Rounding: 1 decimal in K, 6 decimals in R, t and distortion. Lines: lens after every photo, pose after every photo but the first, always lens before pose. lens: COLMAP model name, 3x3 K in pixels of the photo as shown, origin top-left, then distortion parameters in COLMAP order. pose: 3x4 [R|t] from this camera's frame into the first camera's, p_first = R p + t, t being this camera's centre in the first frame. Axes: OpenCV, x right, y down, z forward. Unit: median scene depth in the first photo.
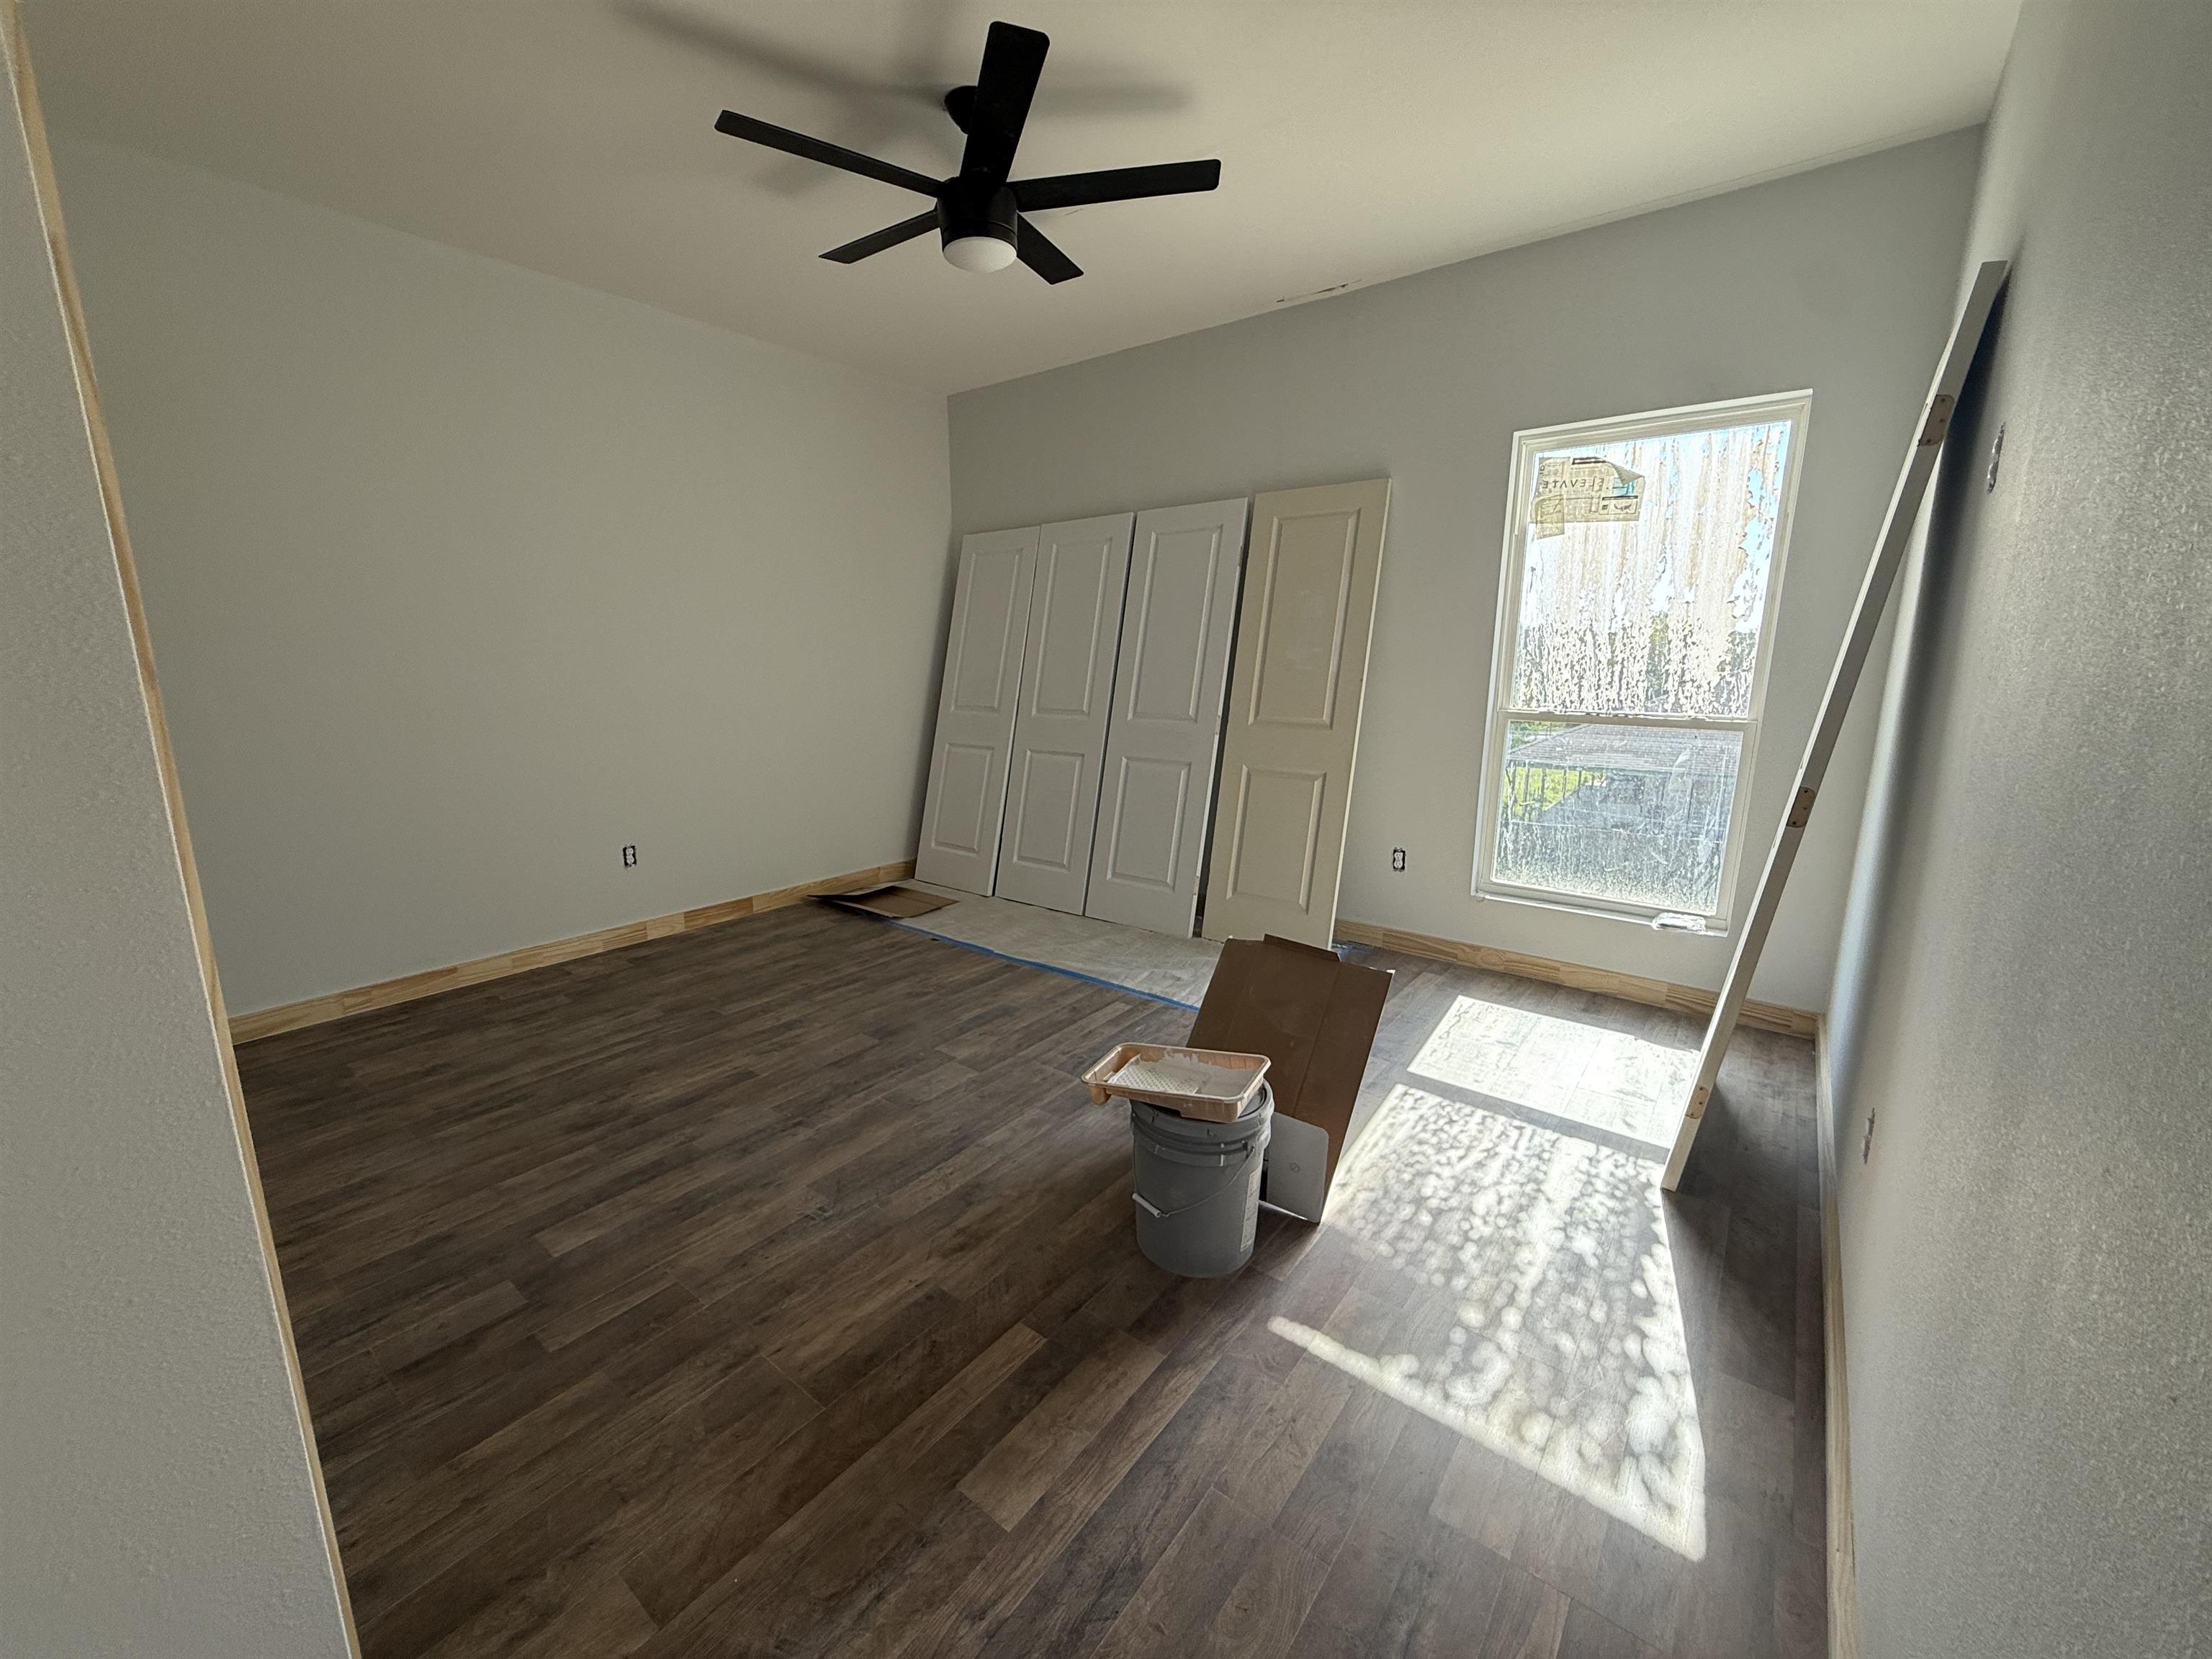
lens RADIAL K [[877.0, 0, 1107.3], [0, 877.0, 832.4], [0, 0, 1]] dist [0.001605, -0.000225]
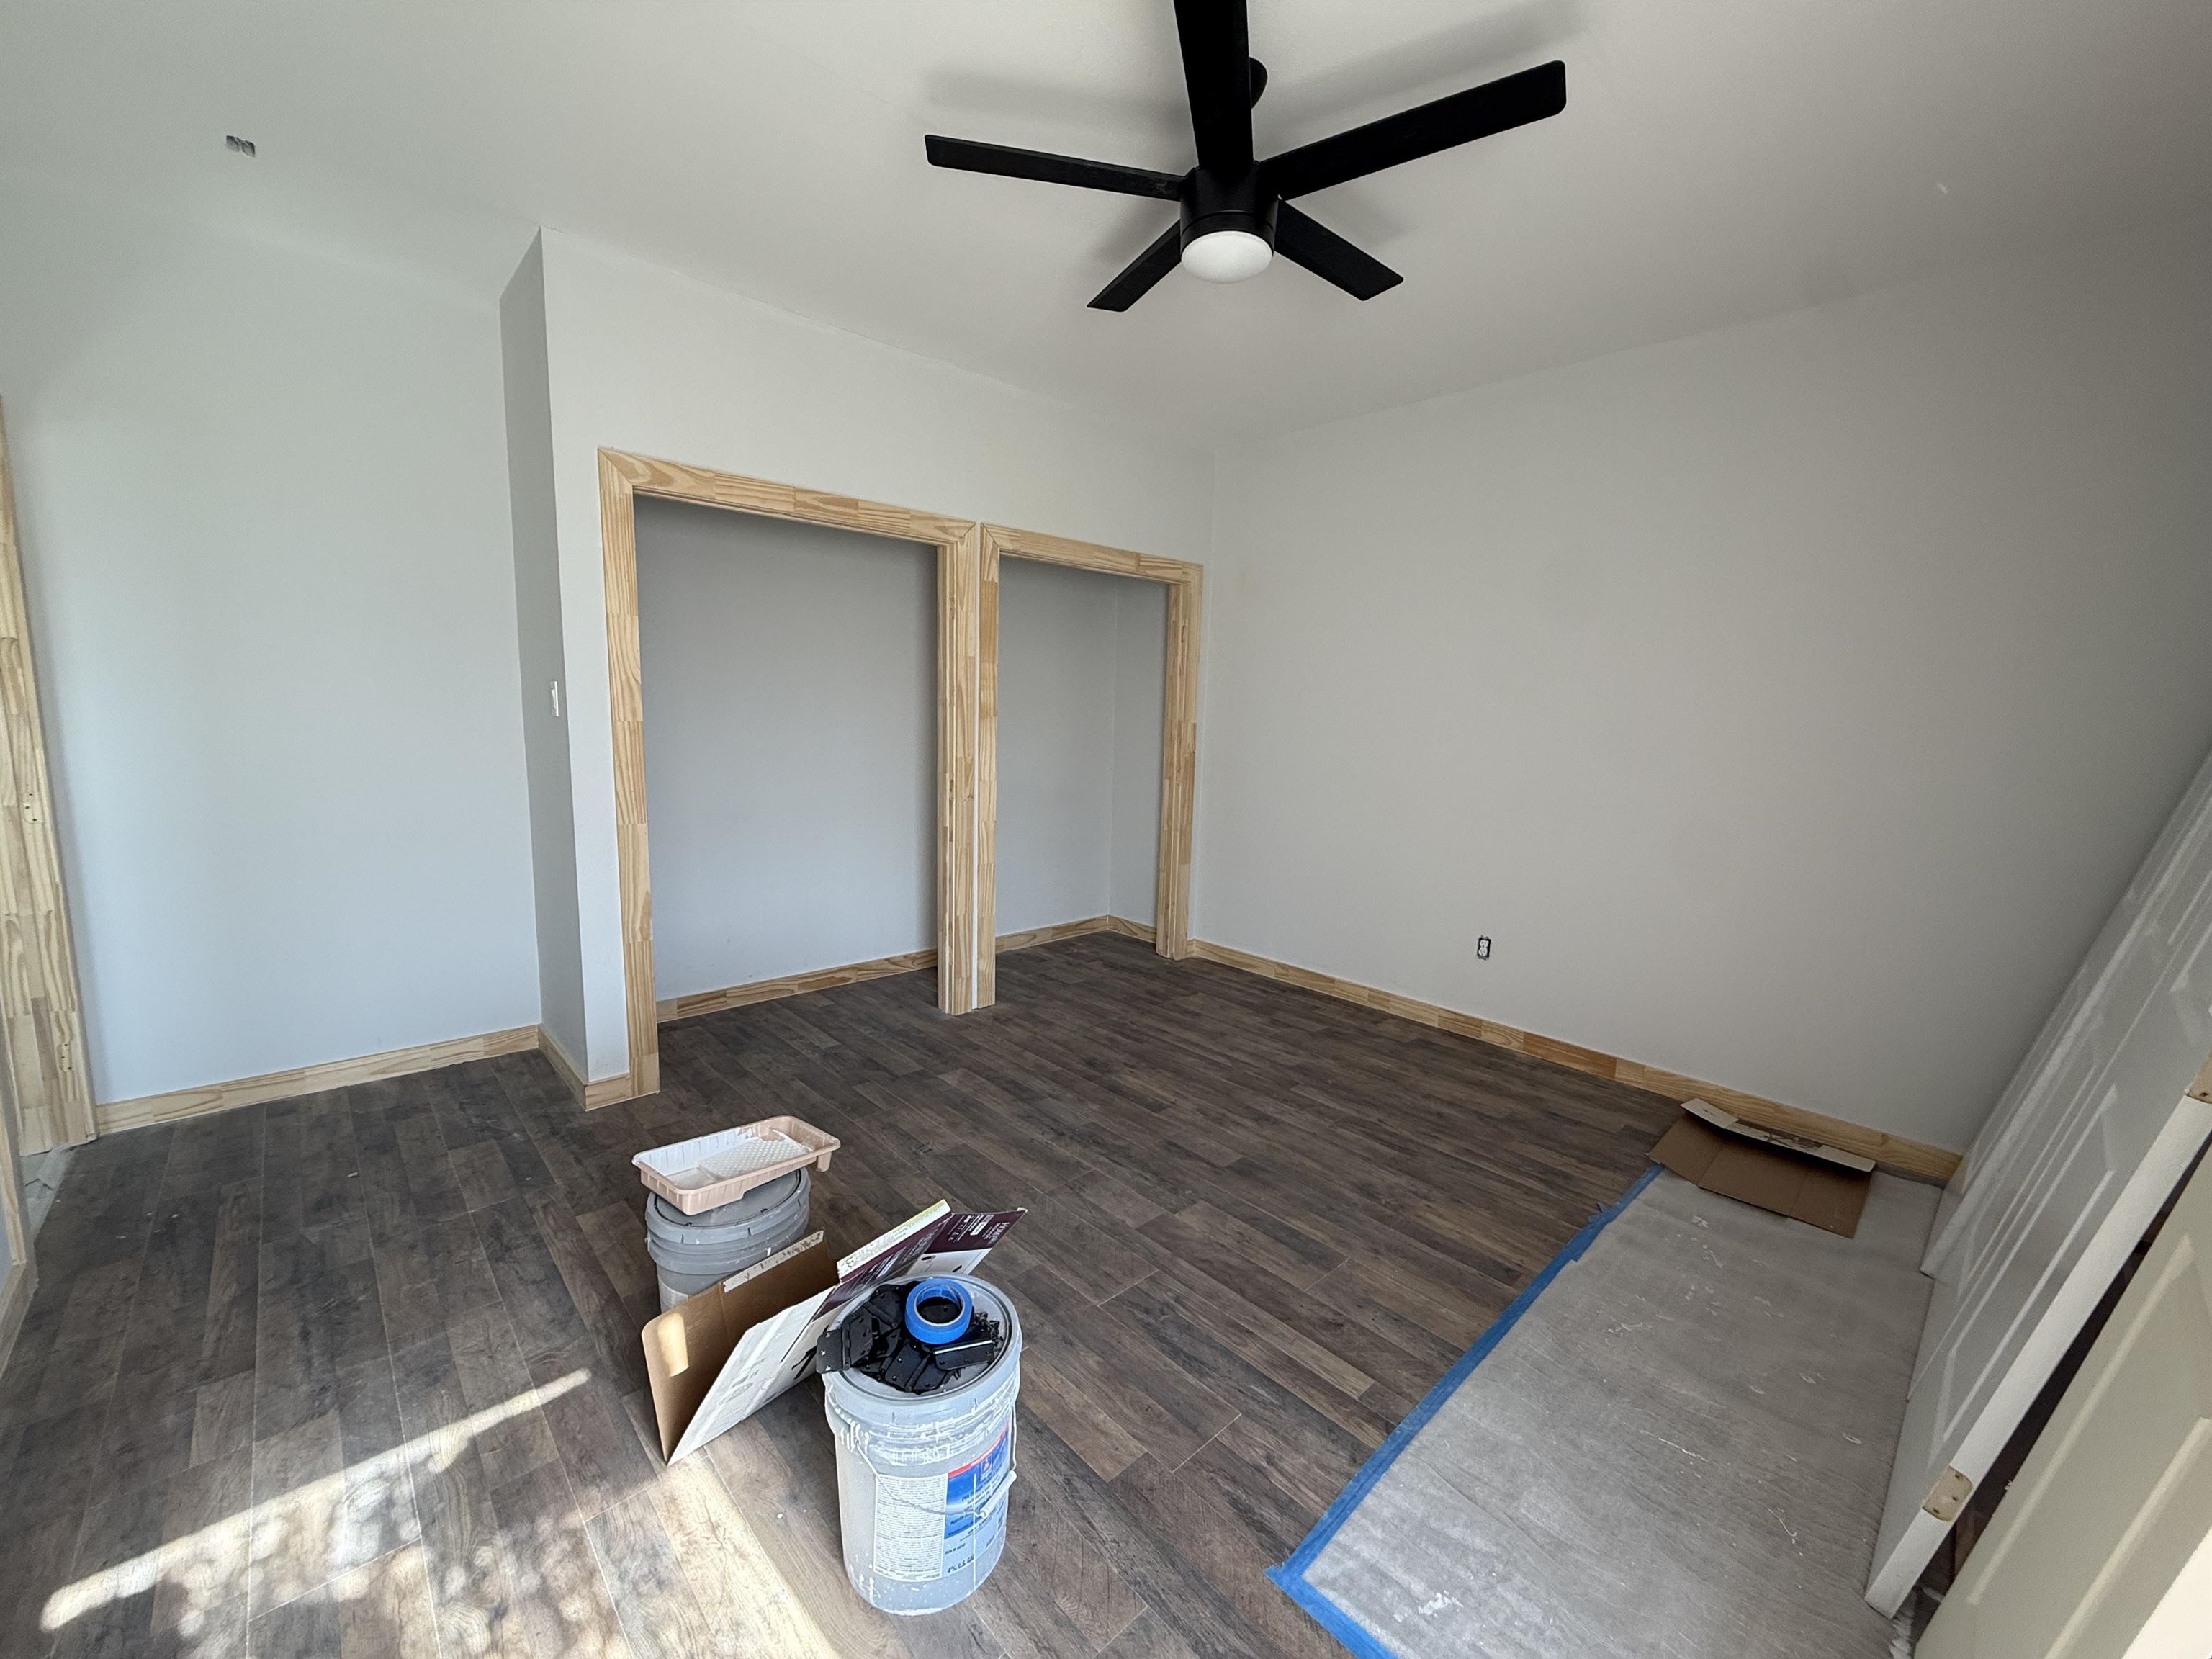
lens RADIAL K [[877.0, 0, 1108.2], [0, 877.0, 831.5], [0, 0, 1]] dist [0.001605, -0.000225]
pose [[-0.157226, 0.134951, -0.978299, 0.633058], [-0.232052, 0.957835, 0.169422, -0.231518], [0.959913, 0.253653, -0.119281, 0.964972]]
